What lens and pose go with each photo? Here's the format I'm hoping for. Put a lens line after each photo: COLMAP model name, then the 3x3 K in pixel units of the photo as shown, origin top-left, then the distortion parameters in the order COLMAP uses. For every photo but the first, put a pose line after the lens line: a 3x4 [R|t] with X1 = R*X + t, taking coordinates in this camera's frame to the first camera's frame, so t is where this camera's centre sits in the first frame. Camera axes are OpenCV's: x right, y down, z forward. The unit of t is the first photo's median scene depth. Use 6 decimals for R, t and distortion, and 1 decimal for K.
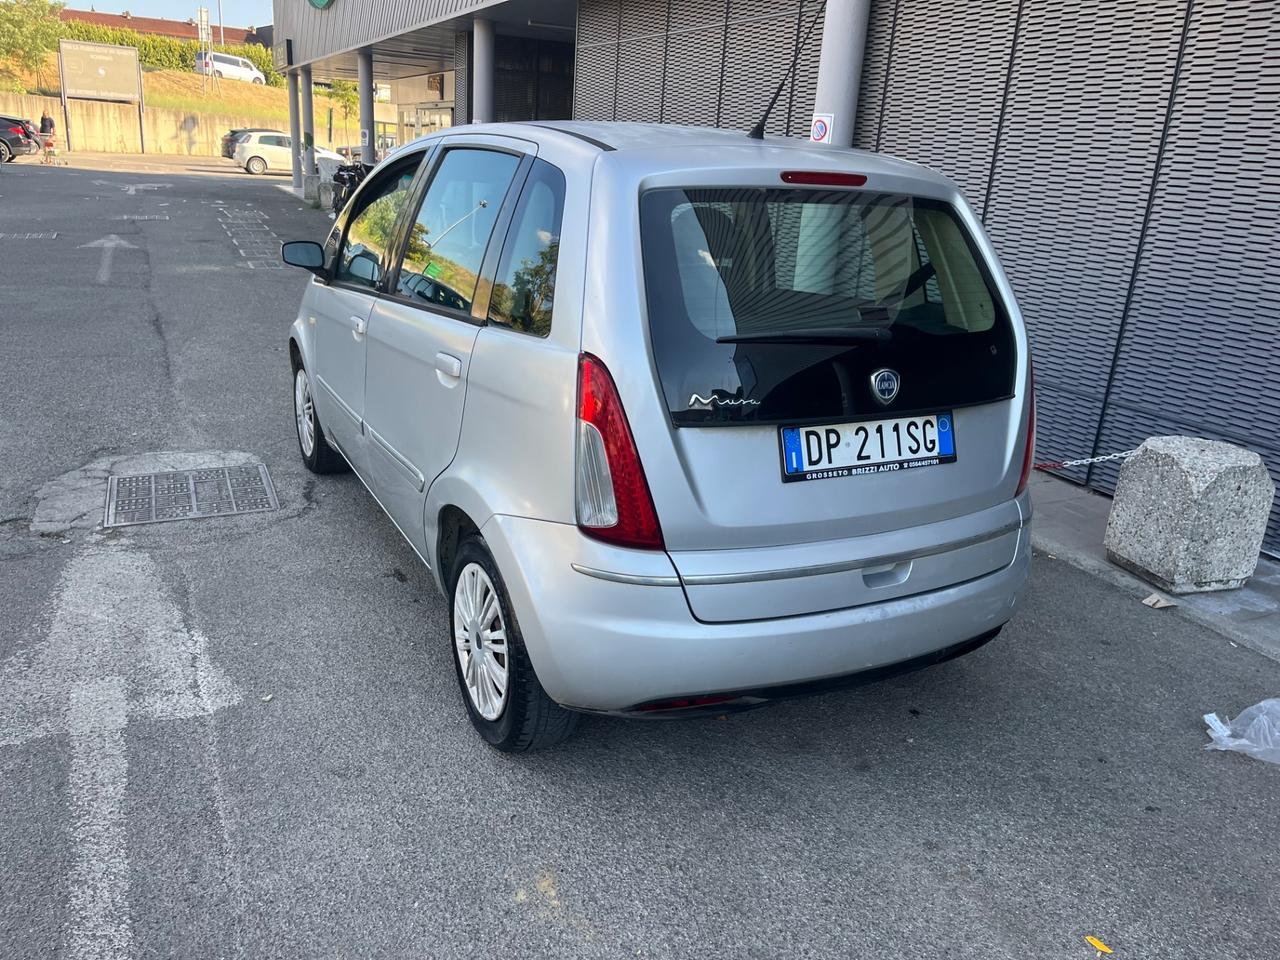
lens RADIAL K [[975.6, 0, 633.4], [0, 975.6, 475.2], [0, 0, 1]] dist [0.078833, -0.108016]
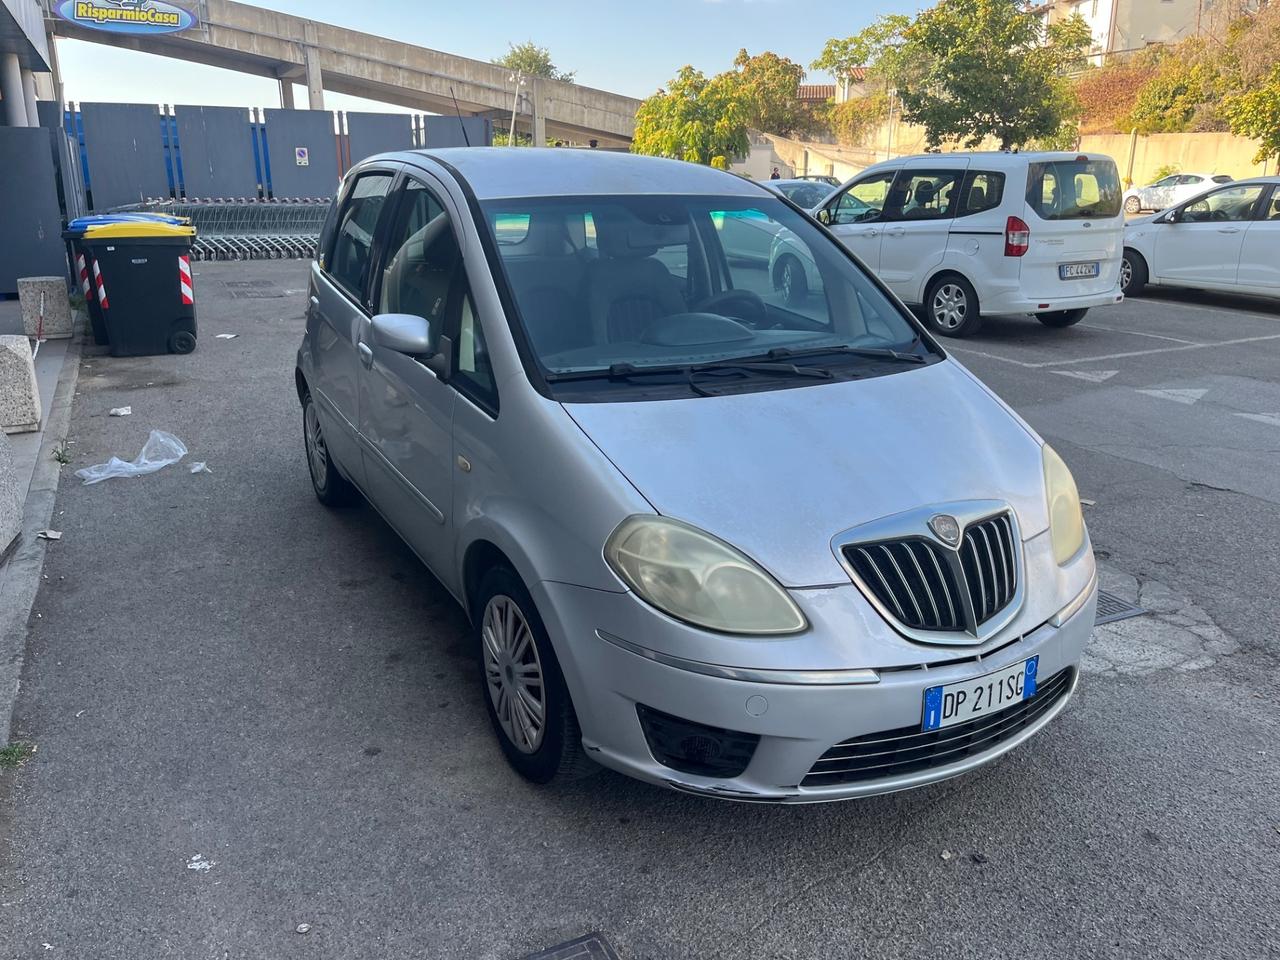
lens RADIAL K [[975.6, 0, 644.1], [0, 975.6, 471.1], [0, 0, 1]] dist [0.078833, -0.108016]
pose [[-0.997478, -0.053688, -0.046430, -0.109630], [-0.070635, 0.815196, 0.574862, -0.784308], [0.006986, 0.576692, -0.816932, 2.365362]]
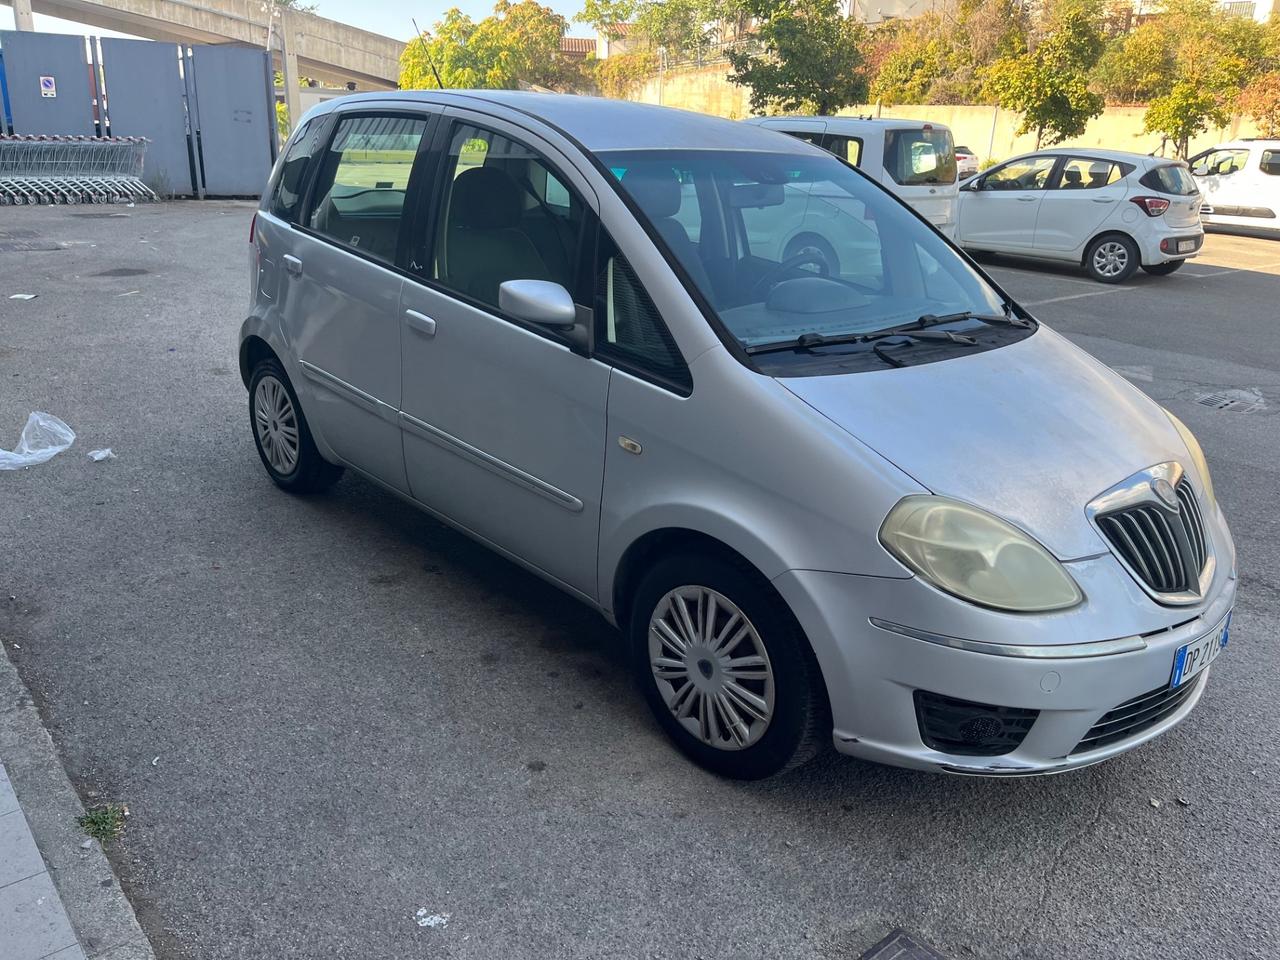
lens RADIAL K [[975.6, 0, 651.9], [0, 975.6, 475.6], [0, 0, 1]] dist [0.078833, -0.108016]
pose [[-0.957165, -0.006137, -0.289477, 0.227501], [-0.180922, 0.793241, 0.581408, -0.723196], [0.226057, 0.608877, -0.760373, 2.271720]]
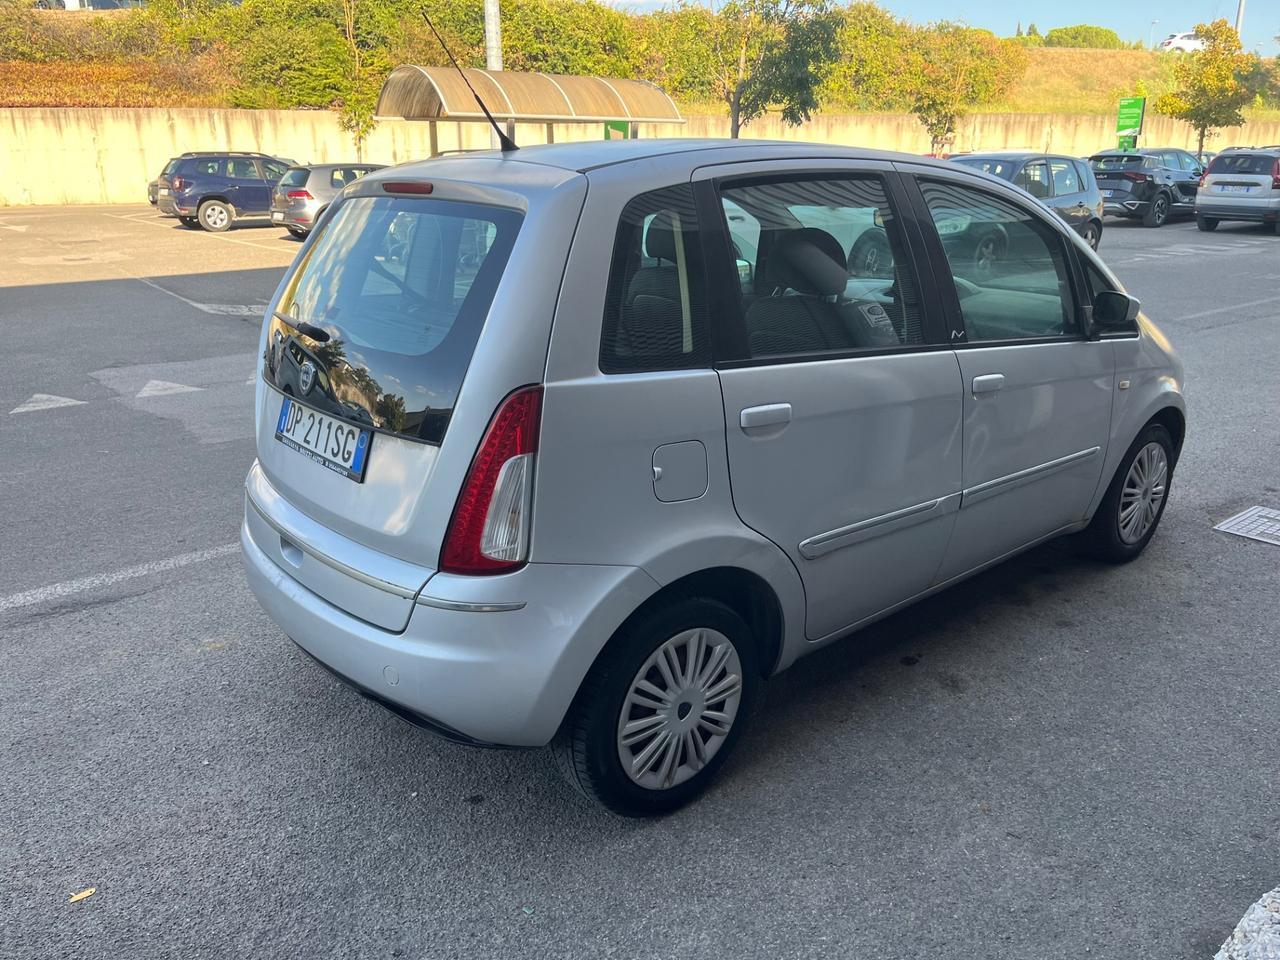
lens RADIAL K [[975.6, 0, 634.6], [0, 975.6, 474.1], [0, 0, 1]] dist [0.078833, -0.108016]
pose [[0.210102, 0.243374, -0.946903, 1.025034], [-0.286138, 0.941420, 0.178475, -0.213850], [0.934870, 0.233447, 0.267433, 0.801890]]
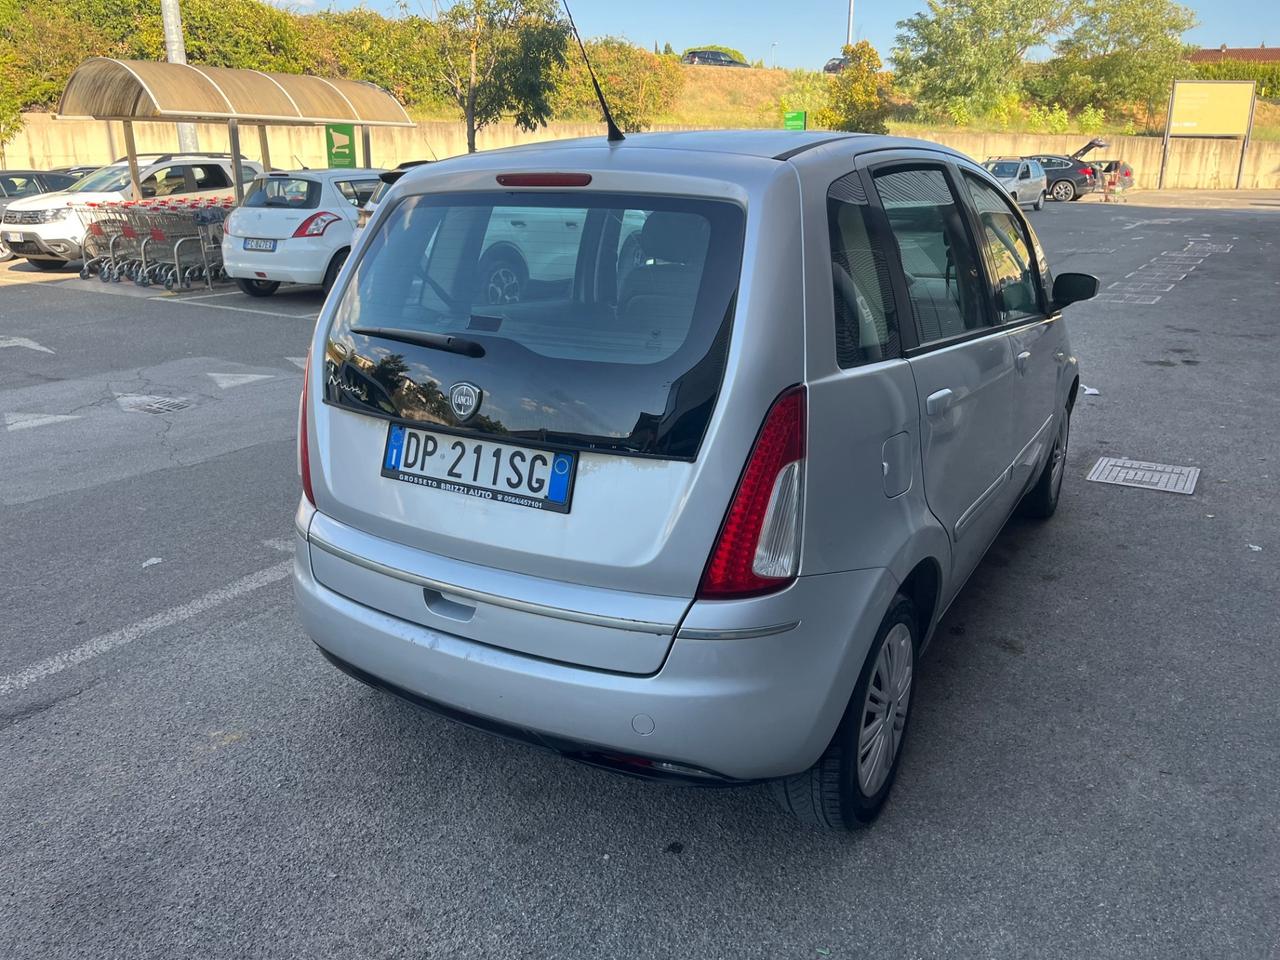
lens RADIAL K [[975.6, 0, 633.7], [0, 975.6, 467.2], [0, 0, 1]] dist [0.078833, -0.108016]
pose [[0.514595, 0.193957, -0.835208, 0.835564], [-0.230574, 0.969502, 0.083080, -0.107429], [0.825850, 0.149824, 0.543622, 0.480278]]
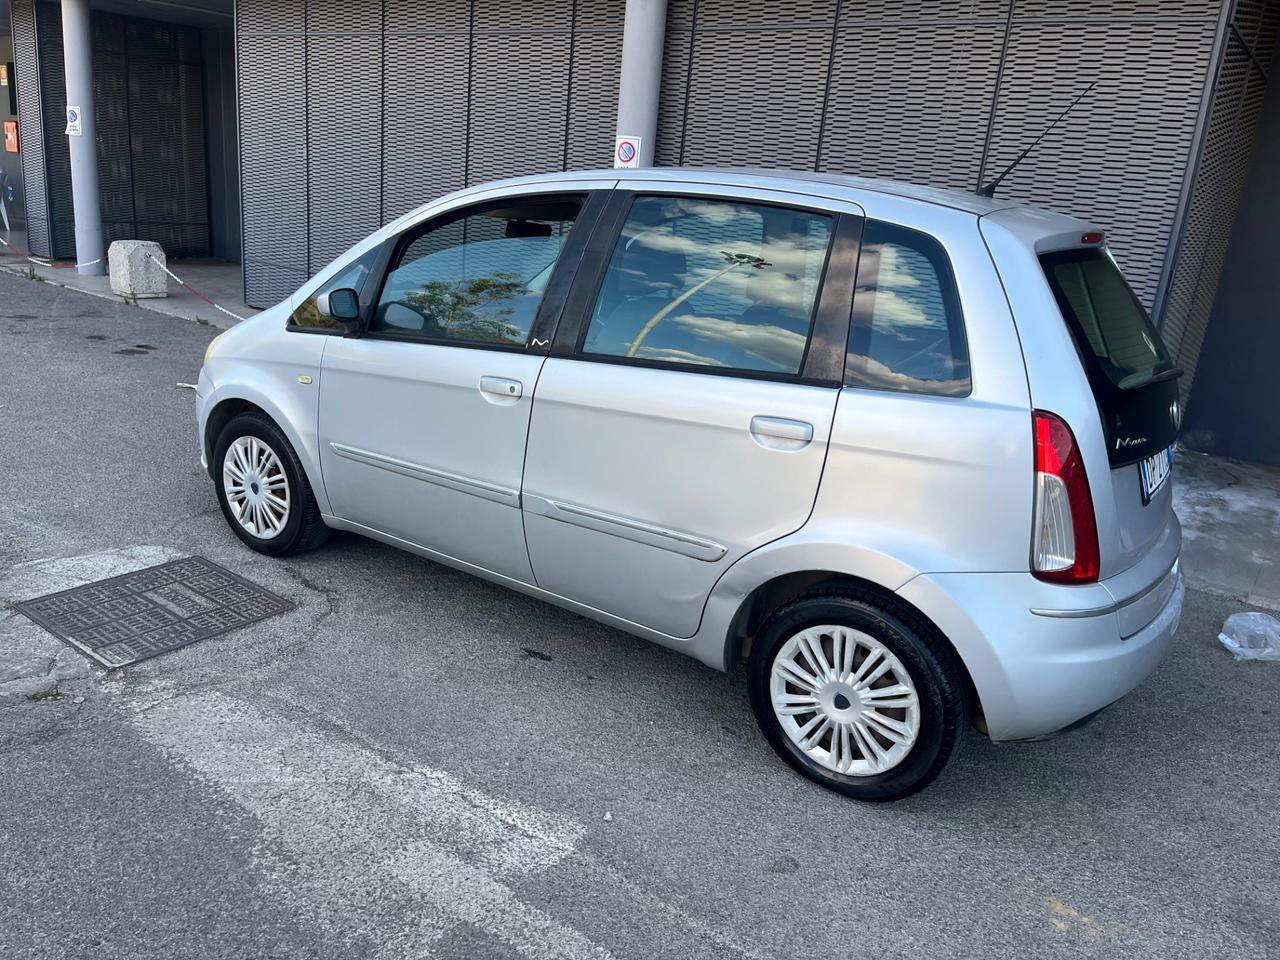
lens RADIAL K [[975.6, 0, 634.2], [0, 975.6, 483.1], [0, 0, 1]] dist [0.078833, -0.108016]
pose [[0.883066, -0.121402, 0.453272, -0.657040], [0.114878, 0.992491, 0.042018, -0.100192], [-0.454970, 0.014966, 0.890381, 0.172837]]
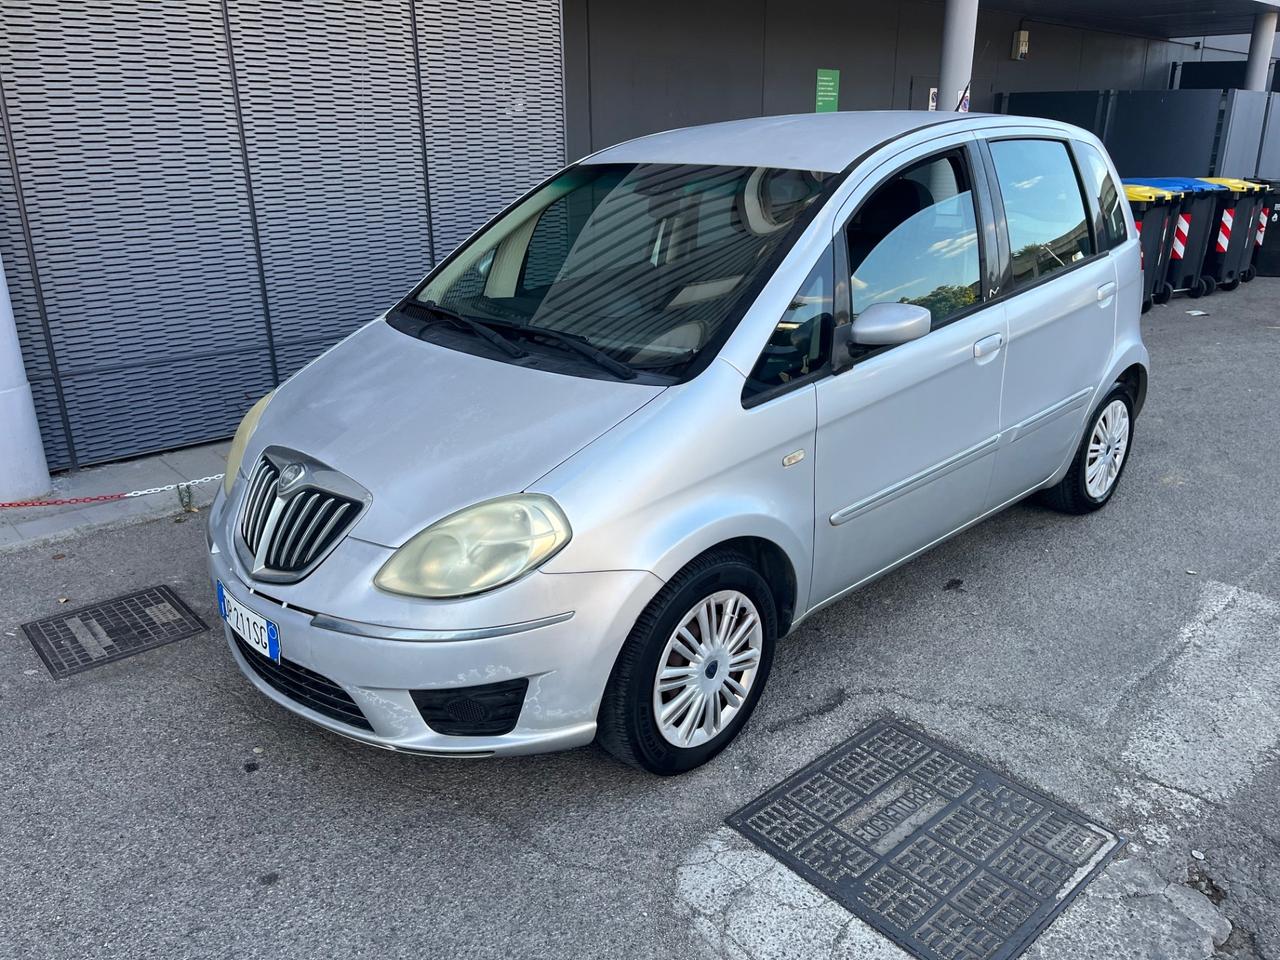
lens RADIAL K [[975.6, 0, 625.9], [0, 975.6, 468.8], [0, 0, 1]] dist [0.078833, -0.108016]
pose [[-0.279818, -0.364086, 0.888337, -1.158039], [0.293320, 0.848634, 0.440208, -0.619445], [-0.914147, 0.383745, -0.130669, 1.642193]]
